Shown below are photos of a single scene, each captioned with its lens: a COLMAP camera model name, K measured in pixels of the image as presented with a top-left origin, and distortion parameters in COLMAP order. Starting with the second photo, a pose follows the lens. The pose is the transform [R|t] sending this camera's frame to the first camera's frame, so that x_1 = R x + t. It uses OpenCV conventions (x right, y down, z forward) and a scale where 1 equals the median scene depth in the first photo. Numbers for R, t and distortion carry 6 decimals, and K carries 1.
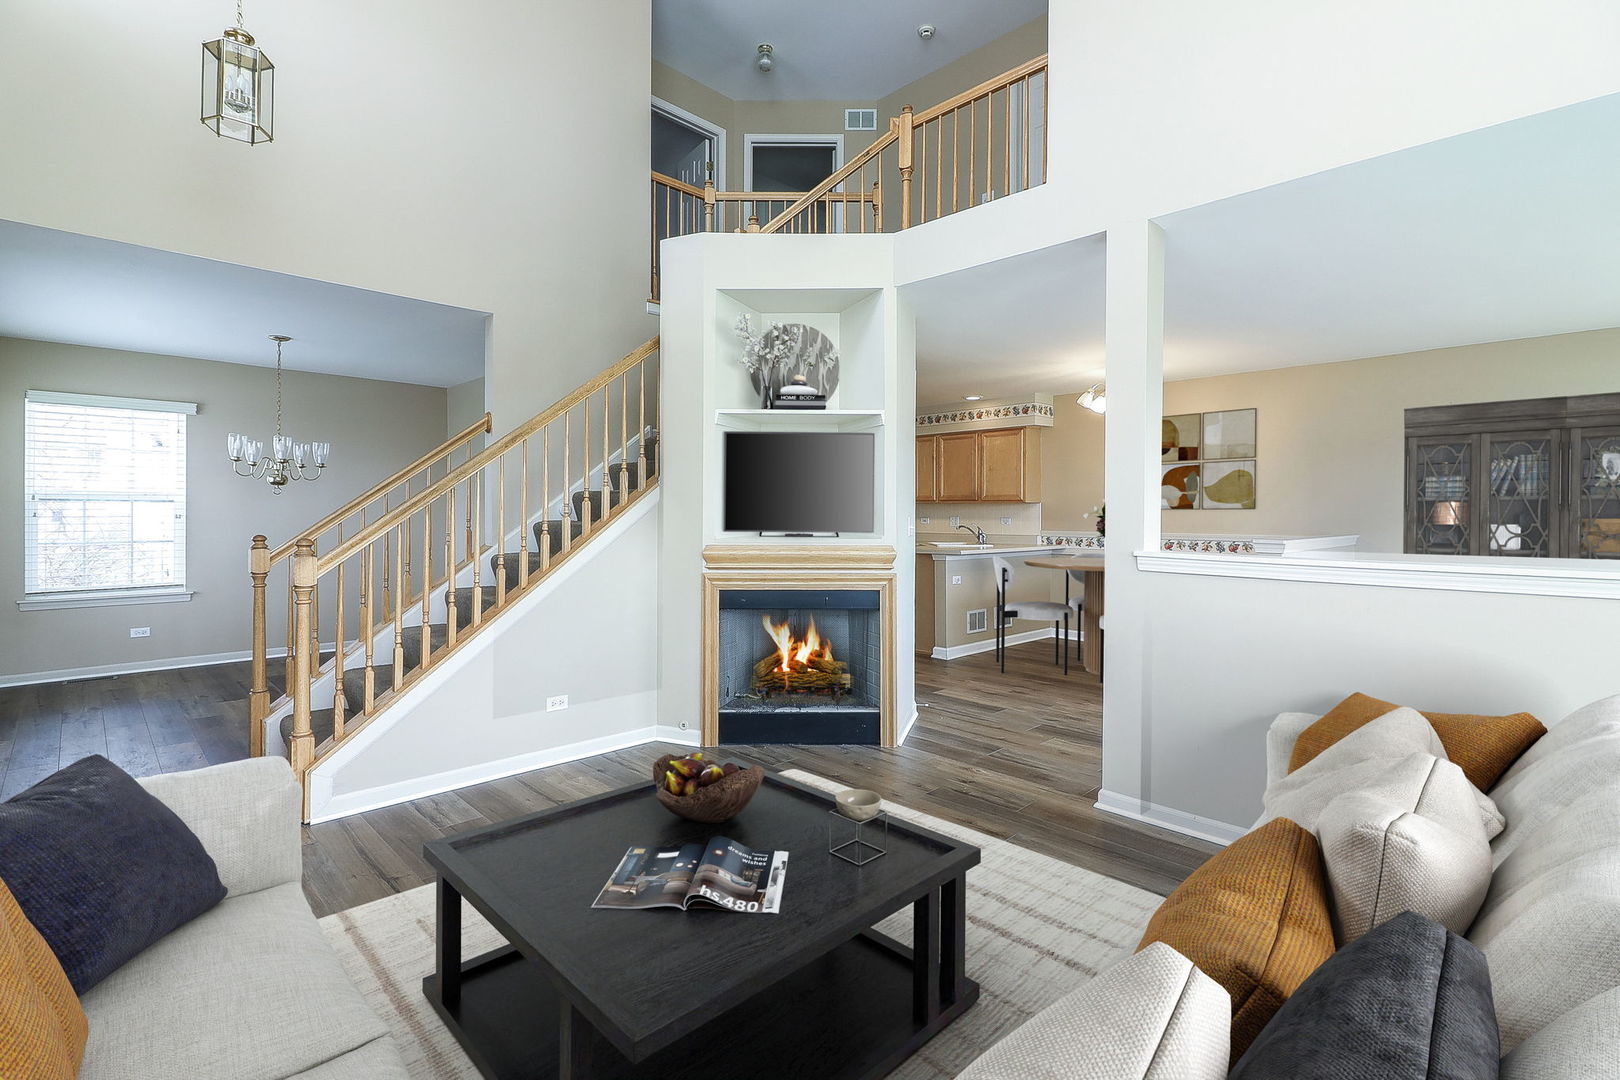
lens RADIAL K [[731.7, 0, 767.9], [0, 731.7, 512.4], [0, 0, 1]] dist [0.000544, -0.000078]
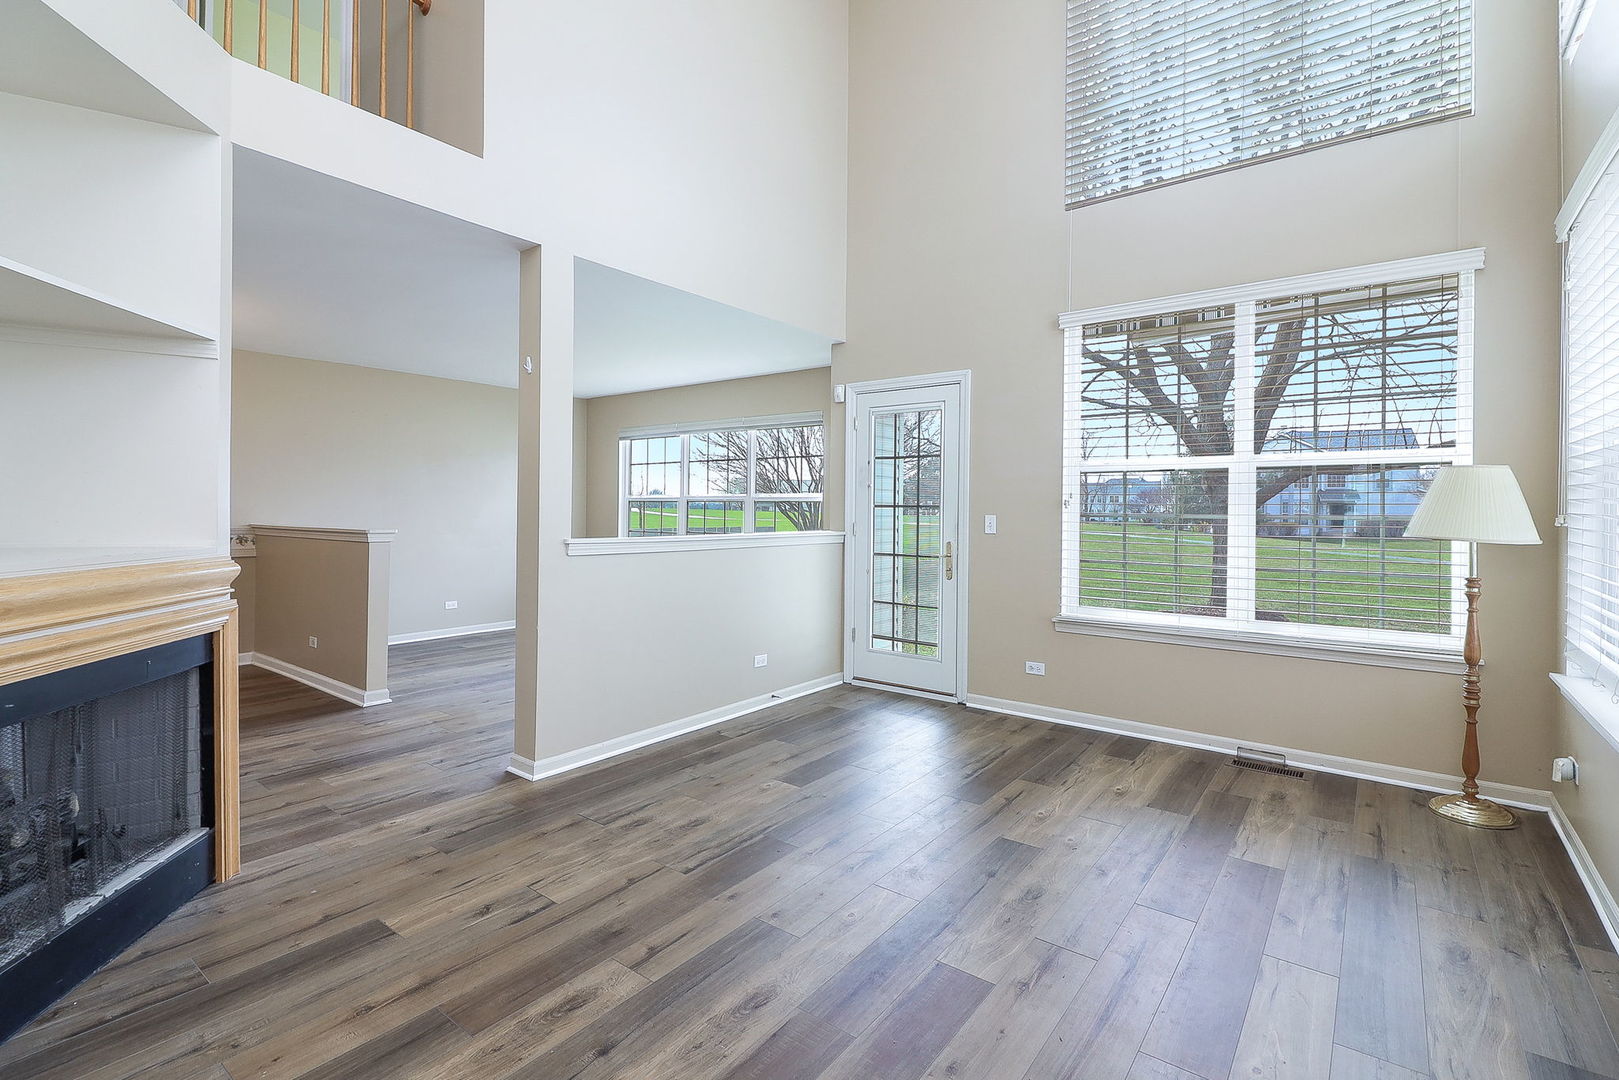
lens RADIAL K [[739.3, 0, 840.5], [0, 739.3, 511.7], [0, 0, 1]] dist [-0.000883, -0.000625]
pose [[-0.183888, -0.006443, 0.982926, -0.563546], [-0.006643, 0.999964, 0.005311, 0.000945], [-0.982925, -0.005553, -0.183924, 0.619605]]
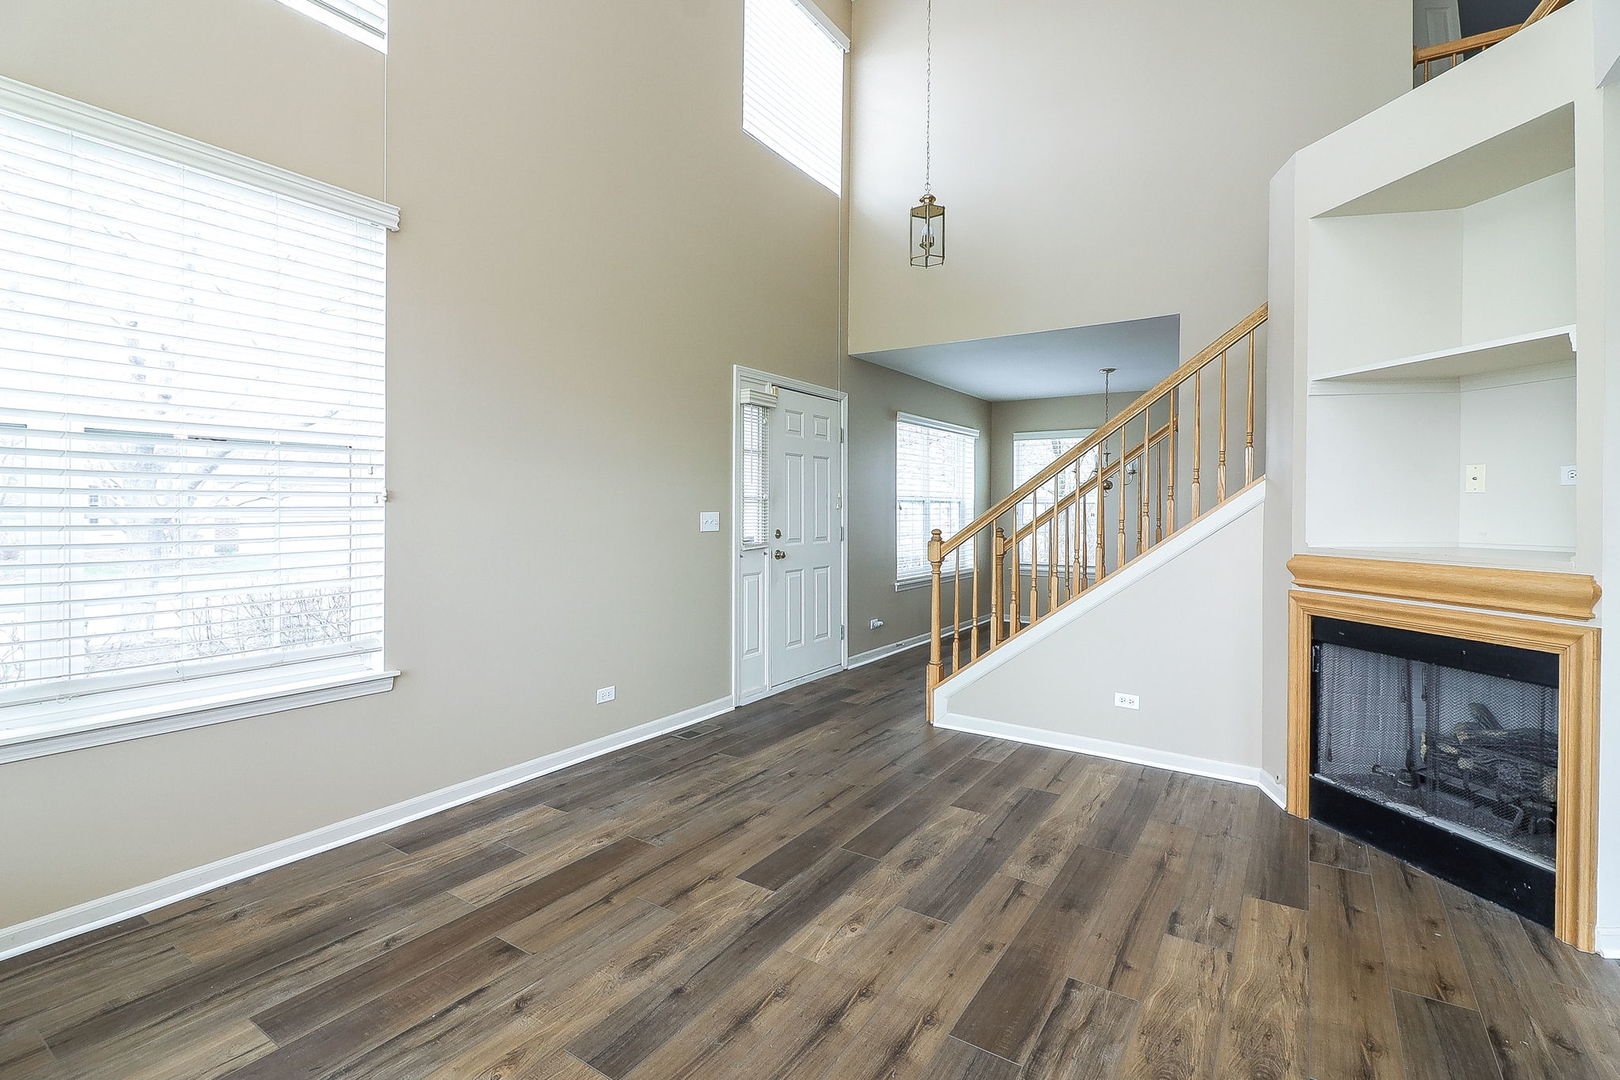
lens RADIAL K [[739.8, 0, 841.0], [0, 739.8, 511.7], [0, 0, 1]] dist [-0.000883, -0.000625]
pose [[0.255465, 0.002031, -0.966816, 0.566447], [-0.006139, 0.999981, 0.000479, 0.002044], [0.966799, 0.005813, 0.255472, 0.342491]]
